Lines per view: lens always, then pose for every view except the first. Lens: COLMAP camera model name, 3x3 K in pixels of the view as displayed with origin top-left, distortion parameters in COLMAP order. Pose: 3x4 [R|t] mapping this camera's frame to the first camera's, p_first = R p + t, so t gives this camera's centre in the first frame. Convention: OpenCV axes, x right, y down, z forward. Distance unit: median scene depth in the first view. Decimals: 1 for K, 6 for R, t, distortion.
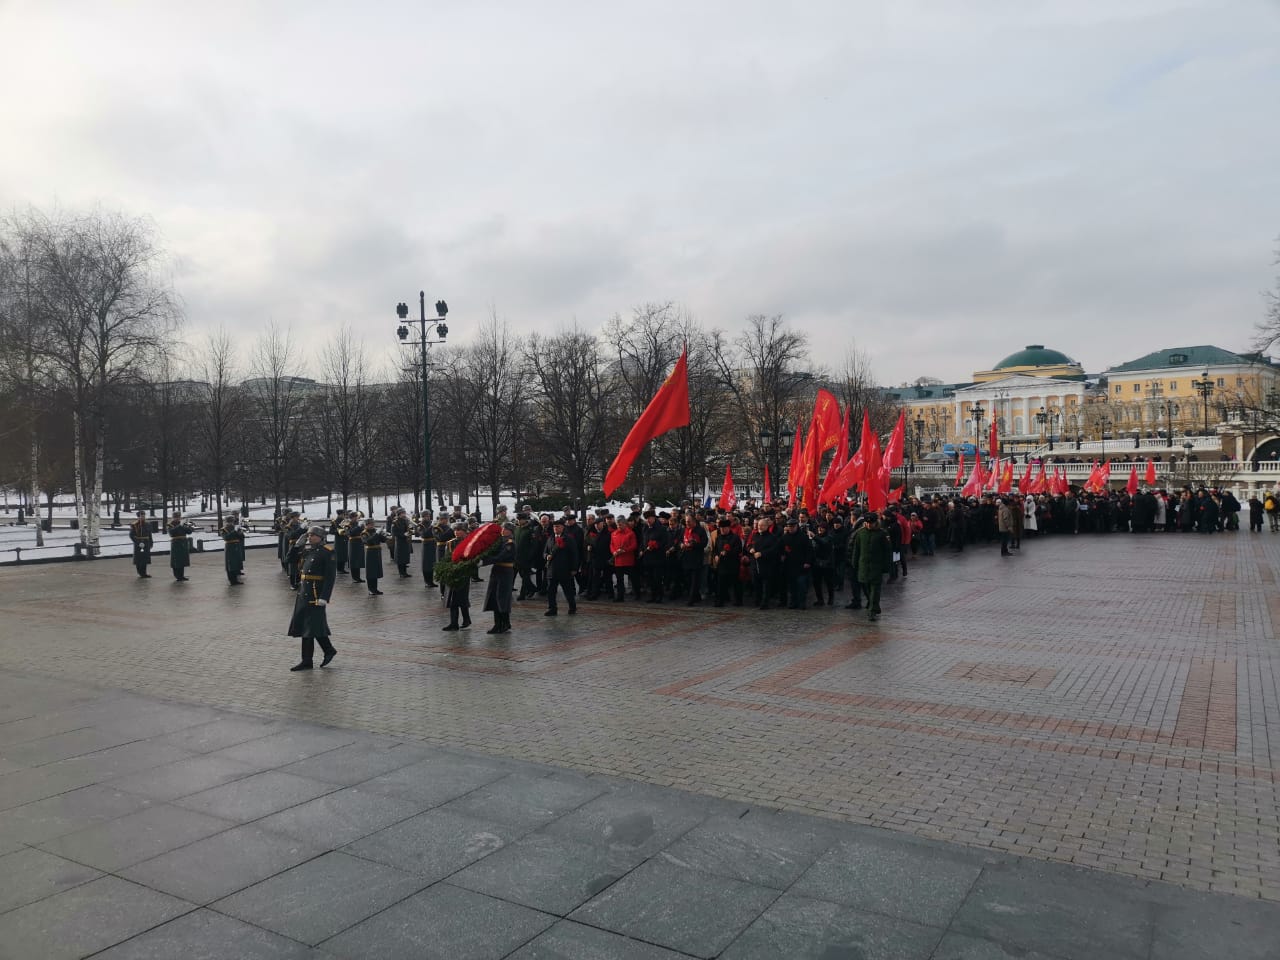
lens RADIAL K [[954.1, 0, 640.0], [0, 954.1, 480.0], [0, 0, 1]] dist [0.073838, -0.044305]
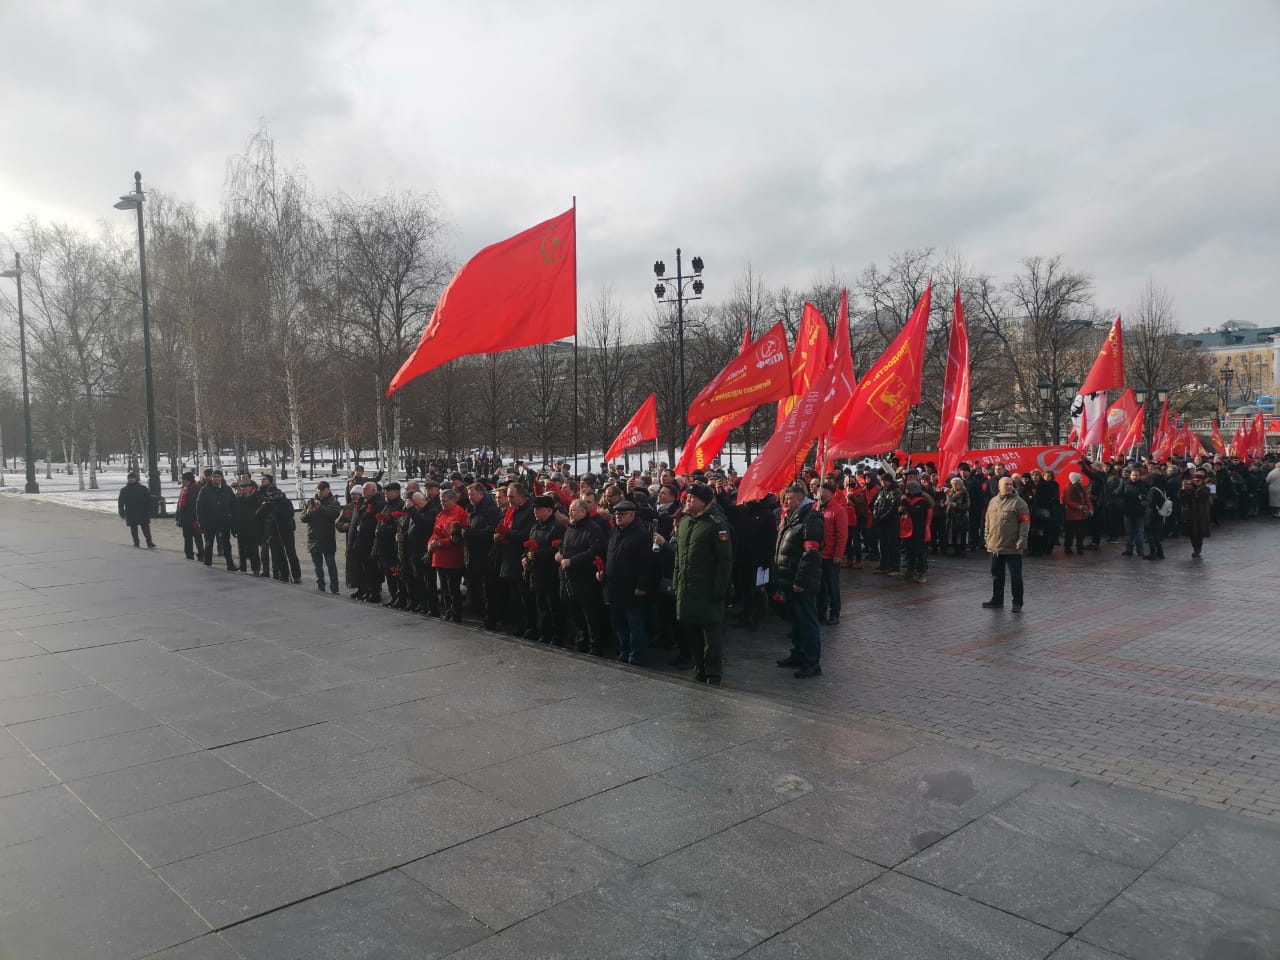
lens RADIAL K [[954.1, 0, 640.0], [0, 954.1, 480.0], [0, 0, 1]] dist [0.073838, -0.044305]
pose [[0.969123, 0.009204, -0.246407, -0.017228], [0.000475, 0.999232, 0.039189, 0.006981], [0.246579, -0.038096, 0.968374, 0.007545]]
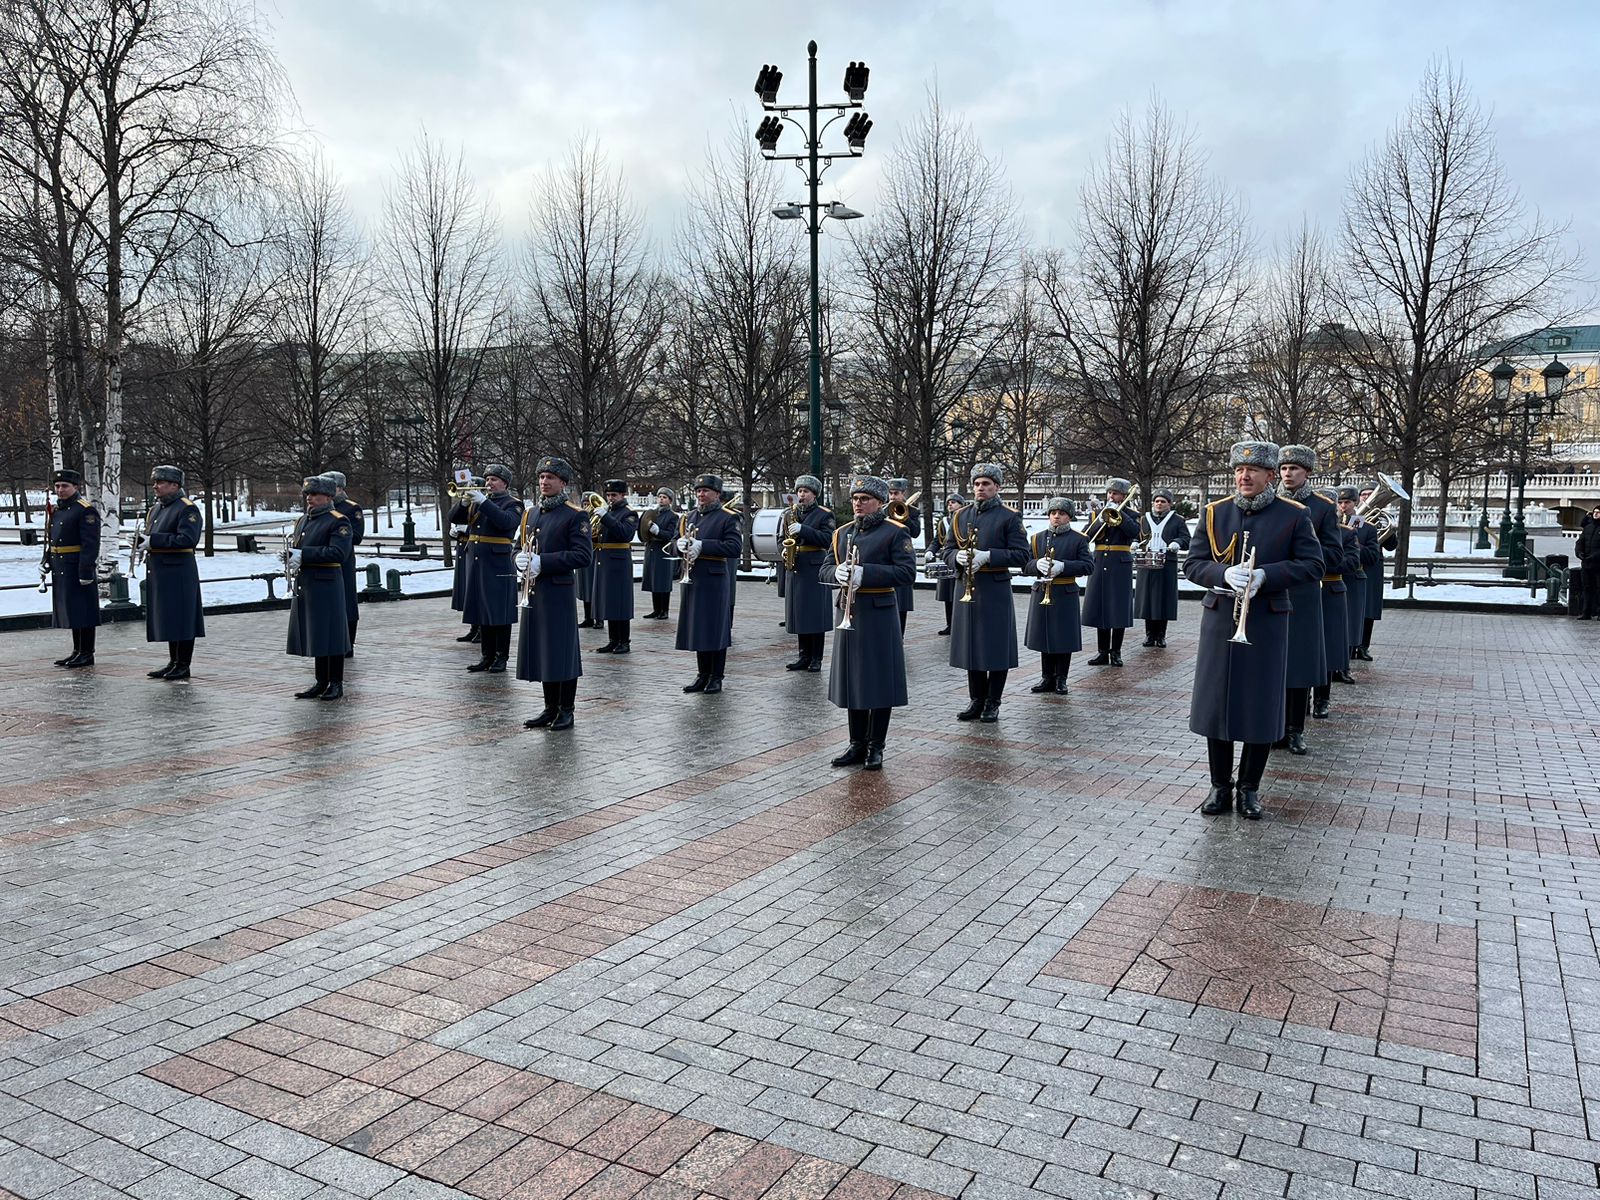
lens RADIAL K [[1192.6, 0, 800.0], [0, 1192.6, 600.0], [0, 0, 1]] dist [0.073838, -0.044305]
pose [[0.997852, 0.014536, 0.063869, -0.279554], [-0.019713, 0.996504, 0.081186, 0.025851], [-0.062465, -0.082271, 0.994650, 0.417928]]
